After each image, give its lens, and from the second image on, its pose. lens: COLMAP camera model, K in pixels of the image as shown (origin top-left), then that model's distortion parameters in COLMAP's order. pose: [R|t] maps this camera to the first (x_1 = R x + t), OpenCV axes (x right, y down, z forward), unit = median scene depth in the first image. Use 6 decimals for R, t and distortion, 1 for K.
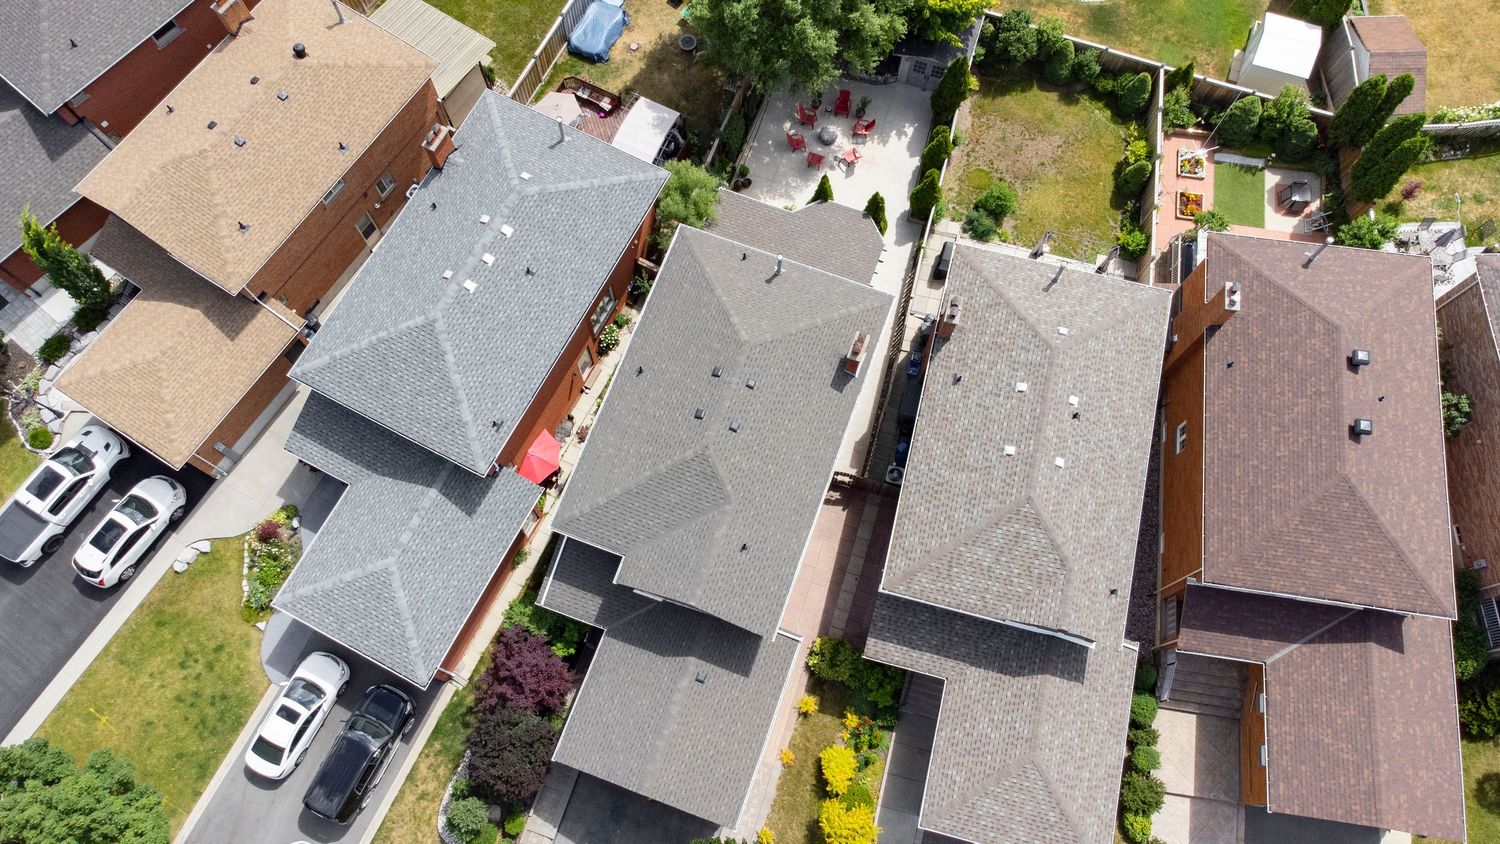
lens RADIAL K [[1116.0, 0, 745.1], [0, 1116.0, 419.8], [0, 0, 1]] dist [0.030161, 0.047509]
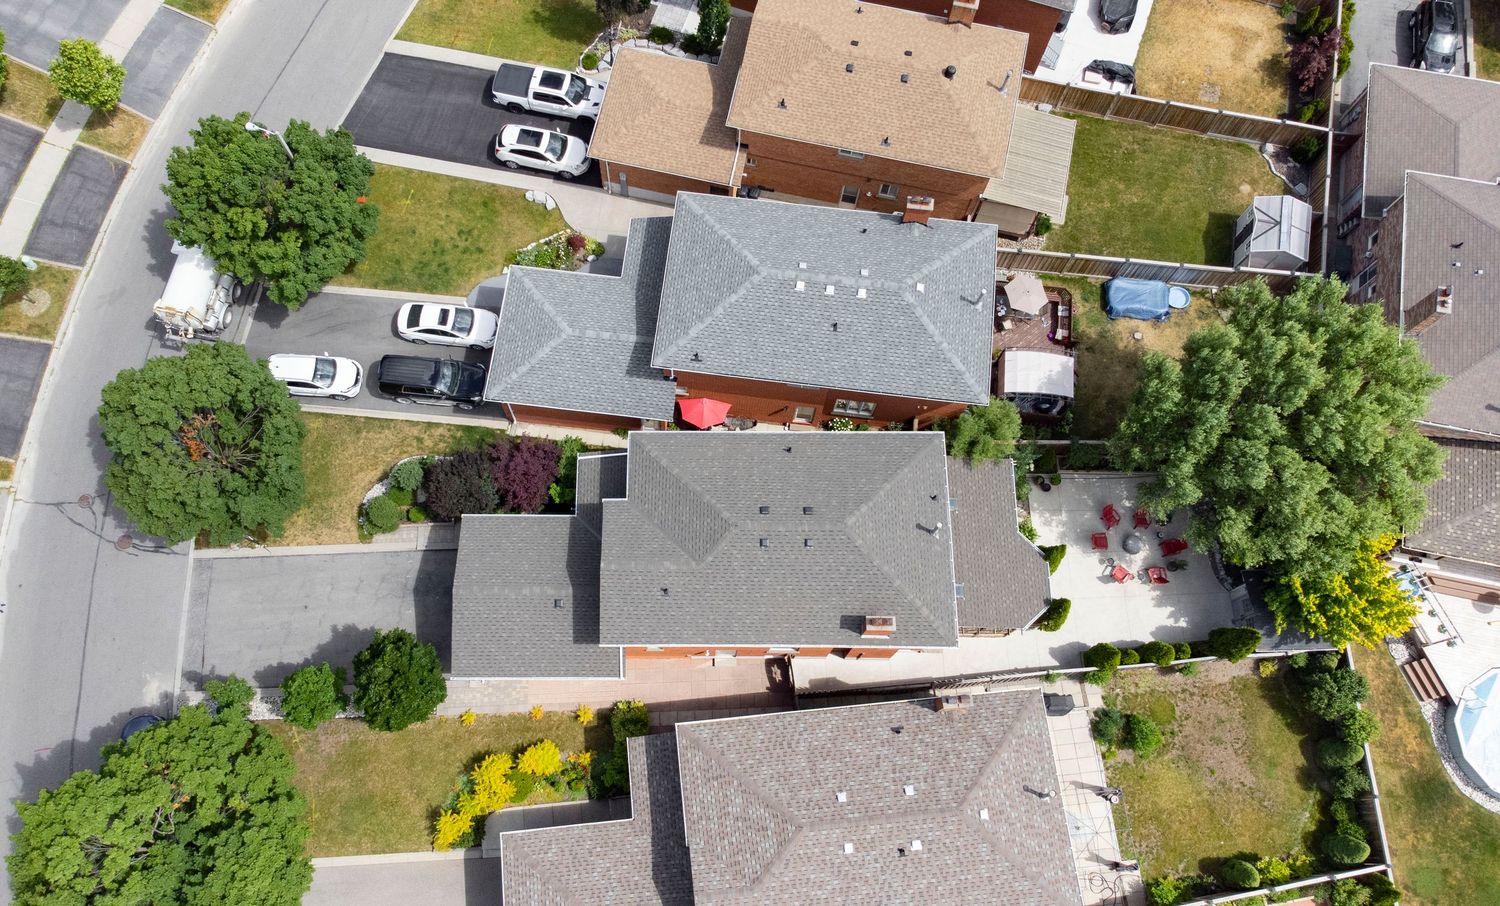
lens RADIAL K [[1195.4, 0, 688.0], [0, 1195.4, 451.6], [0, 0, 1]] dist [0.030436, 0.047446]
pose [[0.341687, 0.888212, -0.307130, 0.215394], [-0.887228, 0.412640, 0.206287, -0.180844], [0.309961, 0.202009, 0.929041, -0.117162]]
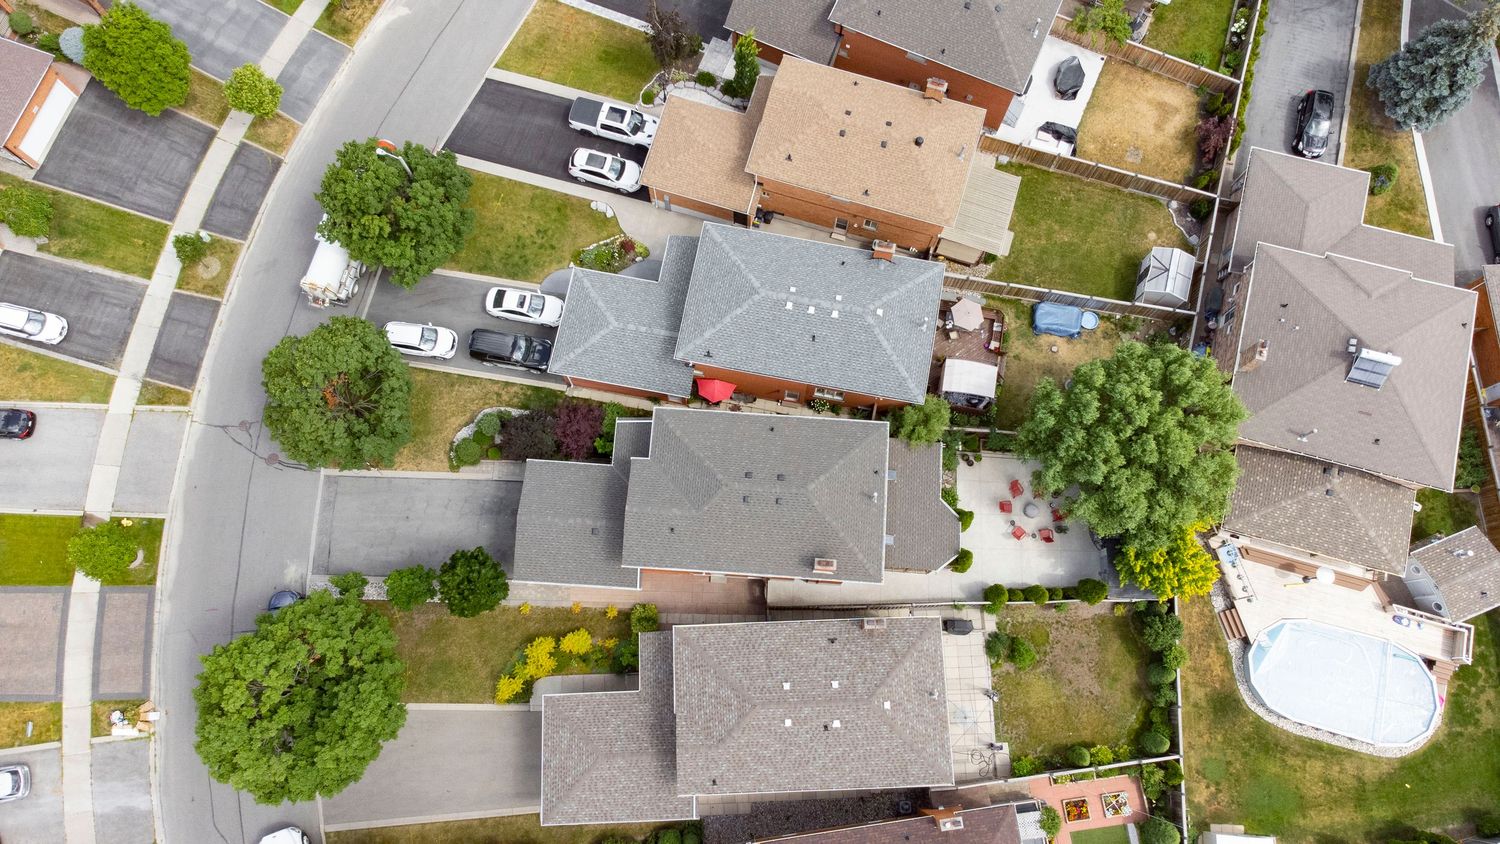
lens RADIAL K [[1116.0, 0, 744.4], [0, 1116.0, 420.3], [0, 0, 1]] dist [0.030161, 0.047509]
pose [[0.282194, 0.927929, -0.243545, 0.223154], [-0.908536, 0.340020, 0.242795, -0.341464], [0.308107, 0.152754, 0.939008, -0.366914]]
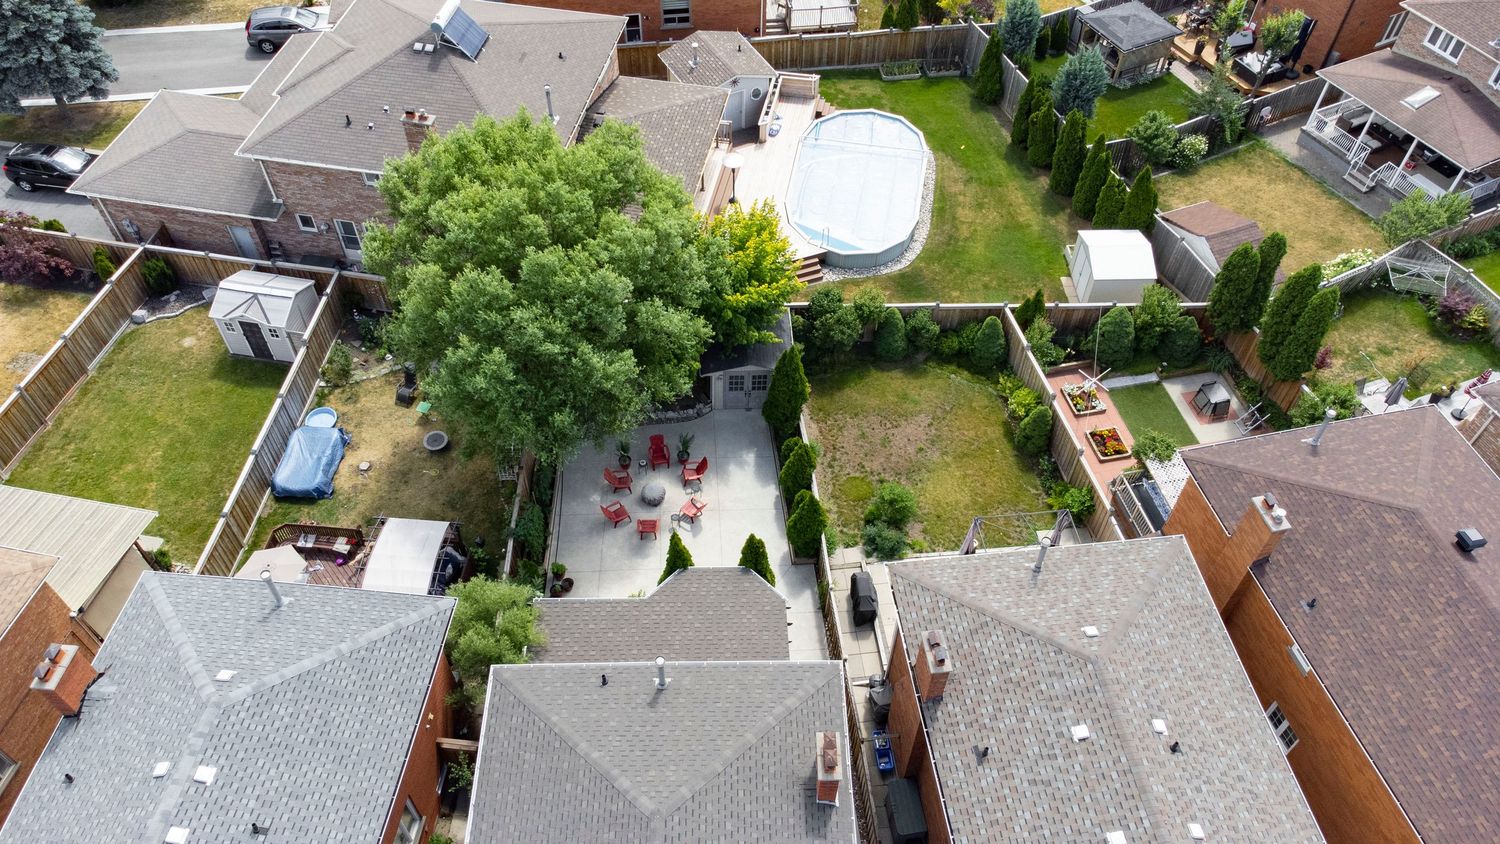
lens RADIAL K [[1116.0, 0, 744.7], [0, 1116.0, 420.9], [0, 0, 1]] dist [0.030161, 0.047509]
pose [[0.933374, -0.277241, 0.227926, -0.028929], [0.340350, 0.885273, -0.316944, -0.043757], [-0.113907, 0.373402, 0.920650, 0.319542]]
